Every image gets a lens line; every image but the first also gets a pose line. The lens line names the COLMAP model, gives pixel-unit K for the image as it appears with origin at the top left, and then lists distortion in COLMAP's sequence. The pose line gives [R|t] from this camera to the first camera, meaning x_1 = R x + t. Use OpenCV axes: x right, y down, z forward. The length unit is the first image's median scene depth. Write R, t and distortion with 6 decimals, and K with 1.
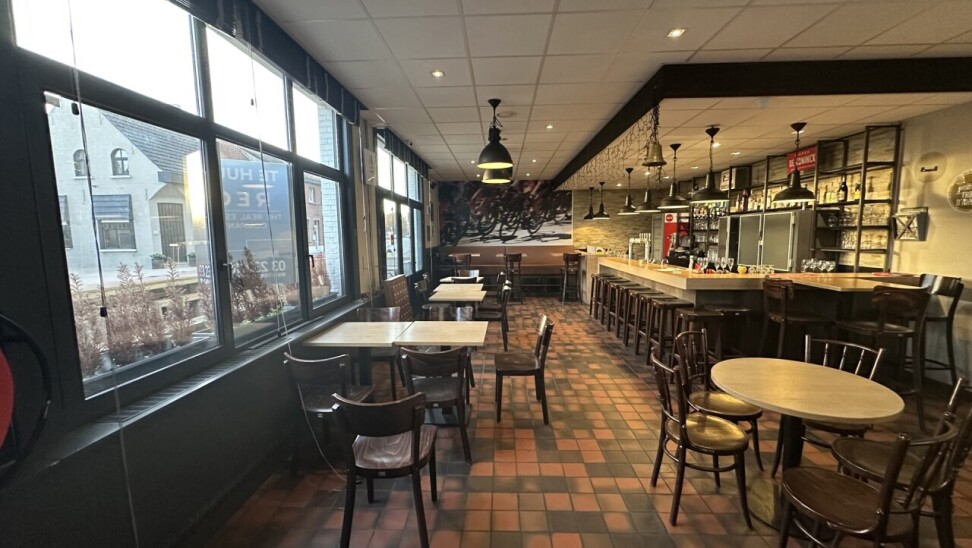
lens RADIAL K [[387.3, 0, 486.0], [0, 387.3, 274.0], [0, 0, 1]] dist [-0.004973, 0.000717]
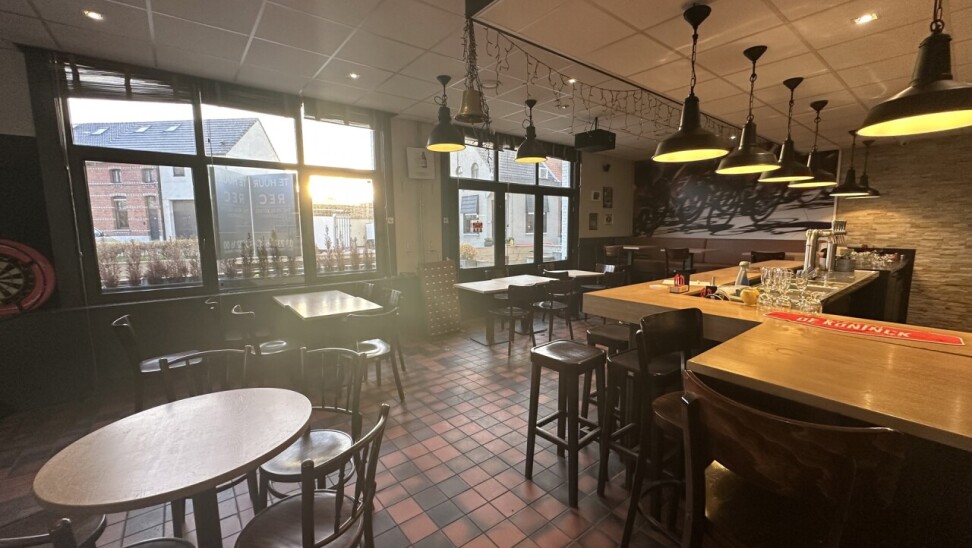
lens RADIAL K [[387.3, 0, 486.0], [0, 387.3, 274.0], [0, 0, 1]] dist [-0.004973, 0.000717]
pose [[0.650902, 0.098401, -0.752757, 0.333501], [-0.077717, 0.994991, 0.062865, -0.017615], [0.755173, 0.017583, 0.655290, 0.189353]]
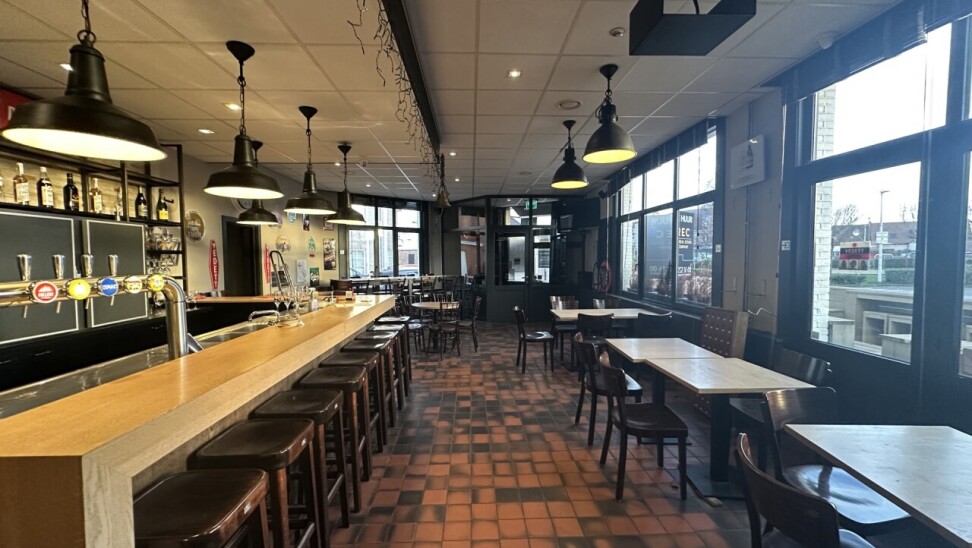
lens RADIAL K [[387.3, 0, 486.0], [0, 387.3, 274.0], [0, 0, 1]] dist [-0.004973, 0.000717]
pose [[-0.996875, 0.021573, -0.075998, 0.130048], [0.010258, 0.989196, 0.146240, -0.081332], [0.078331, 0.145004, -0.986326, 0.814487]]
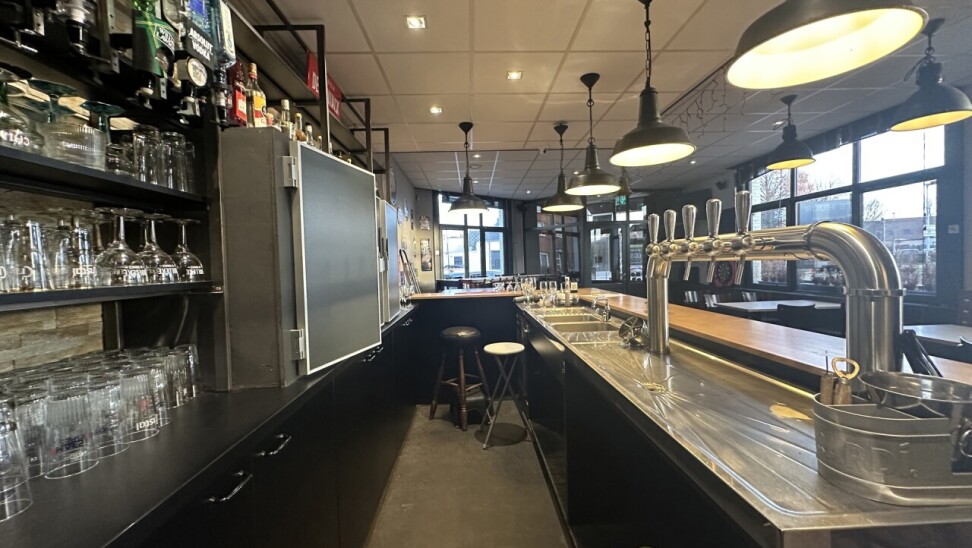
lens RADIAL K [[387.3, 0, 486.0], [0, 387.3, 274.0], [0, 0, 1]] dist [-0.004973, 0.000717]
pose [[-0.995838, 0.043827, -0.079909, 0.340691], [0.033126, 0.990876, 0.130640, -0.066800], [0.084906, 0.127449, -0.988204, 0.768486]]
